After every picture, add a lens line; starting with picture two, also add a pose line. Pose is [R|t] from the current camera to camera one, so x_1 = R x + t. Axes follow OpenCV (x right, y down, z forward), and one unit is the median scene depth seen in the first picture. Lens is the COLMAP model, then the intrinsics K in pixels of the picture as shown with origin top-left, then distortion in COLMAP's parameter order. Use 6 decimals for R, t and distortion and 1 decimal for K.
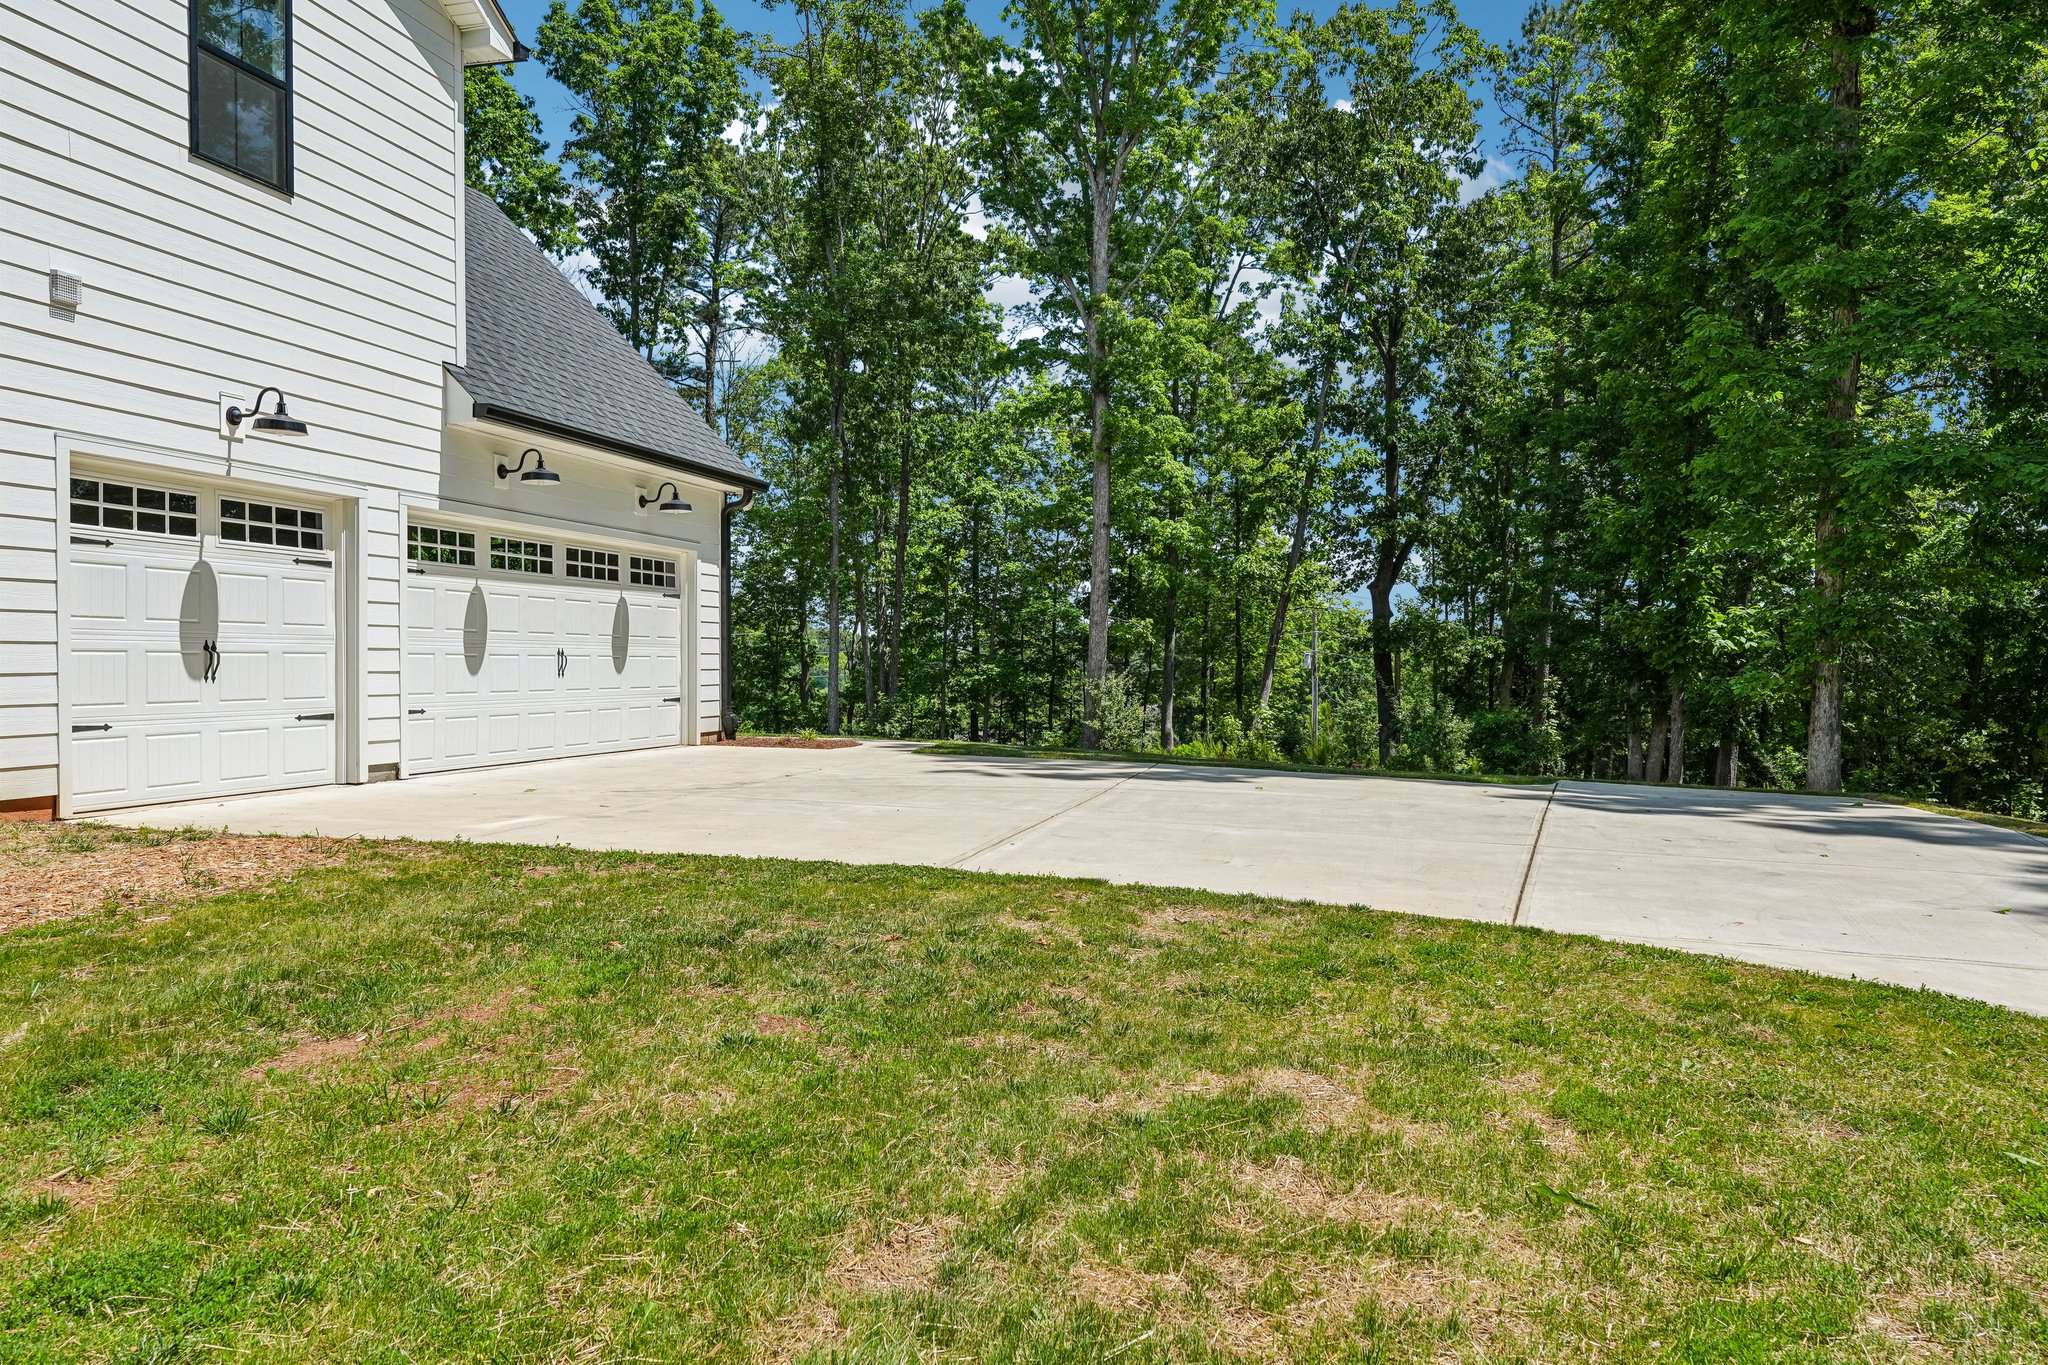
lens RADIAL K [[1426.7, 0, 1022.9], [0, 1426.7, 682.8], [0, 0, 1]] dist [-0.003638, -0.002069]
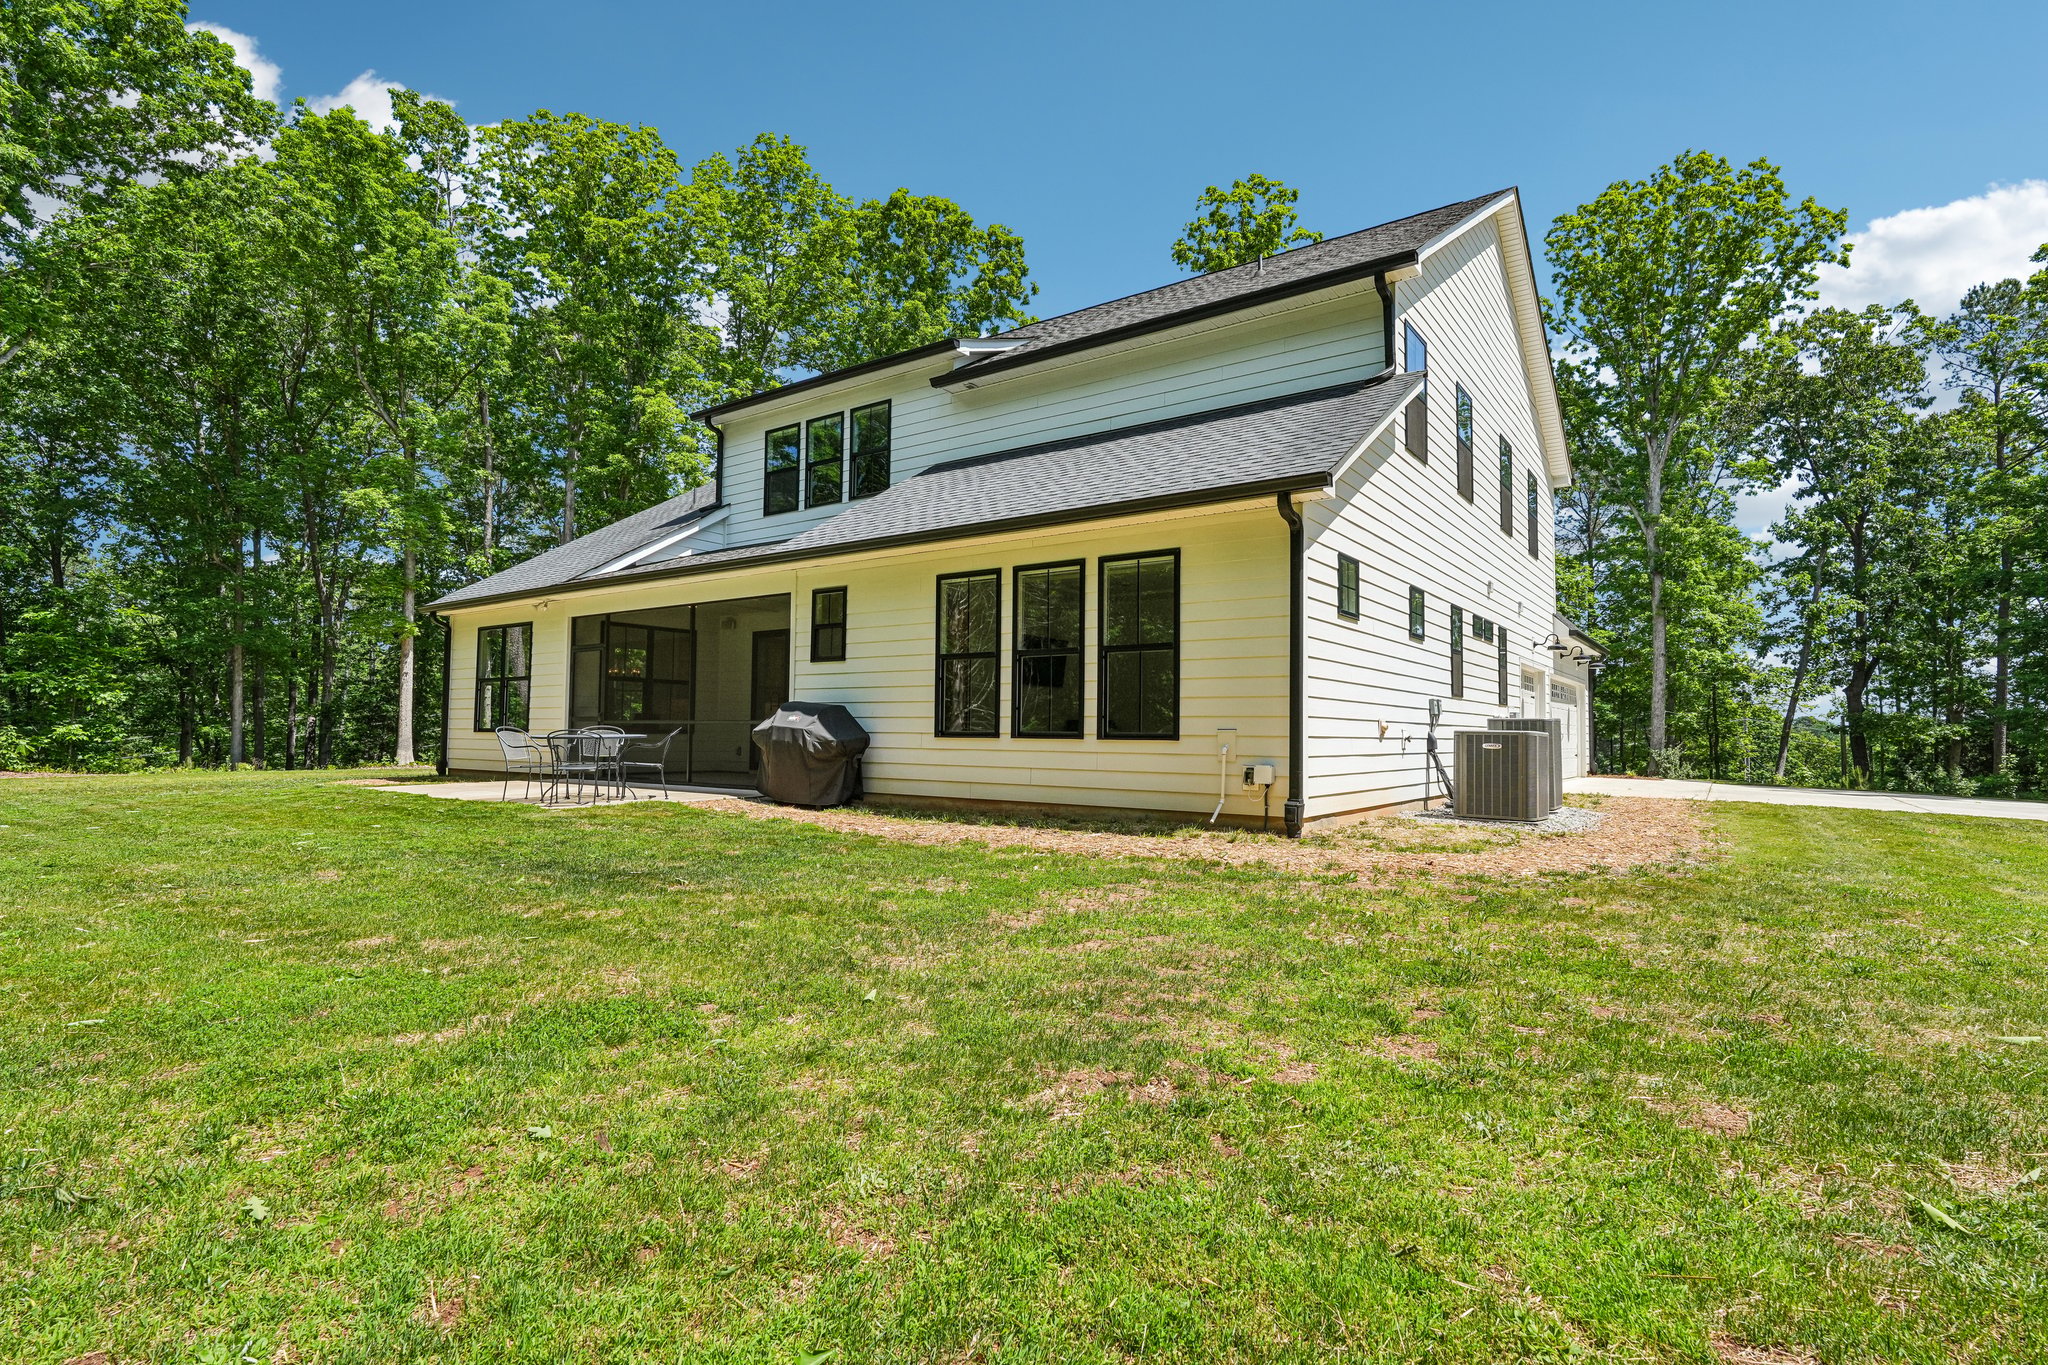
lens RADIAL K [[1000.7, 0, 1027.8], [0, 1000.7, 687.4], [0, 0, 1]] dist [-0.001987, 0.001774]
pose [[0.936967, -0.008820, -0.349307, -0.192636], [-0.014332, 0.997870, -0.063642, 0.006987], [0.349124, 0.064637, 0.934845, -0.263190]]
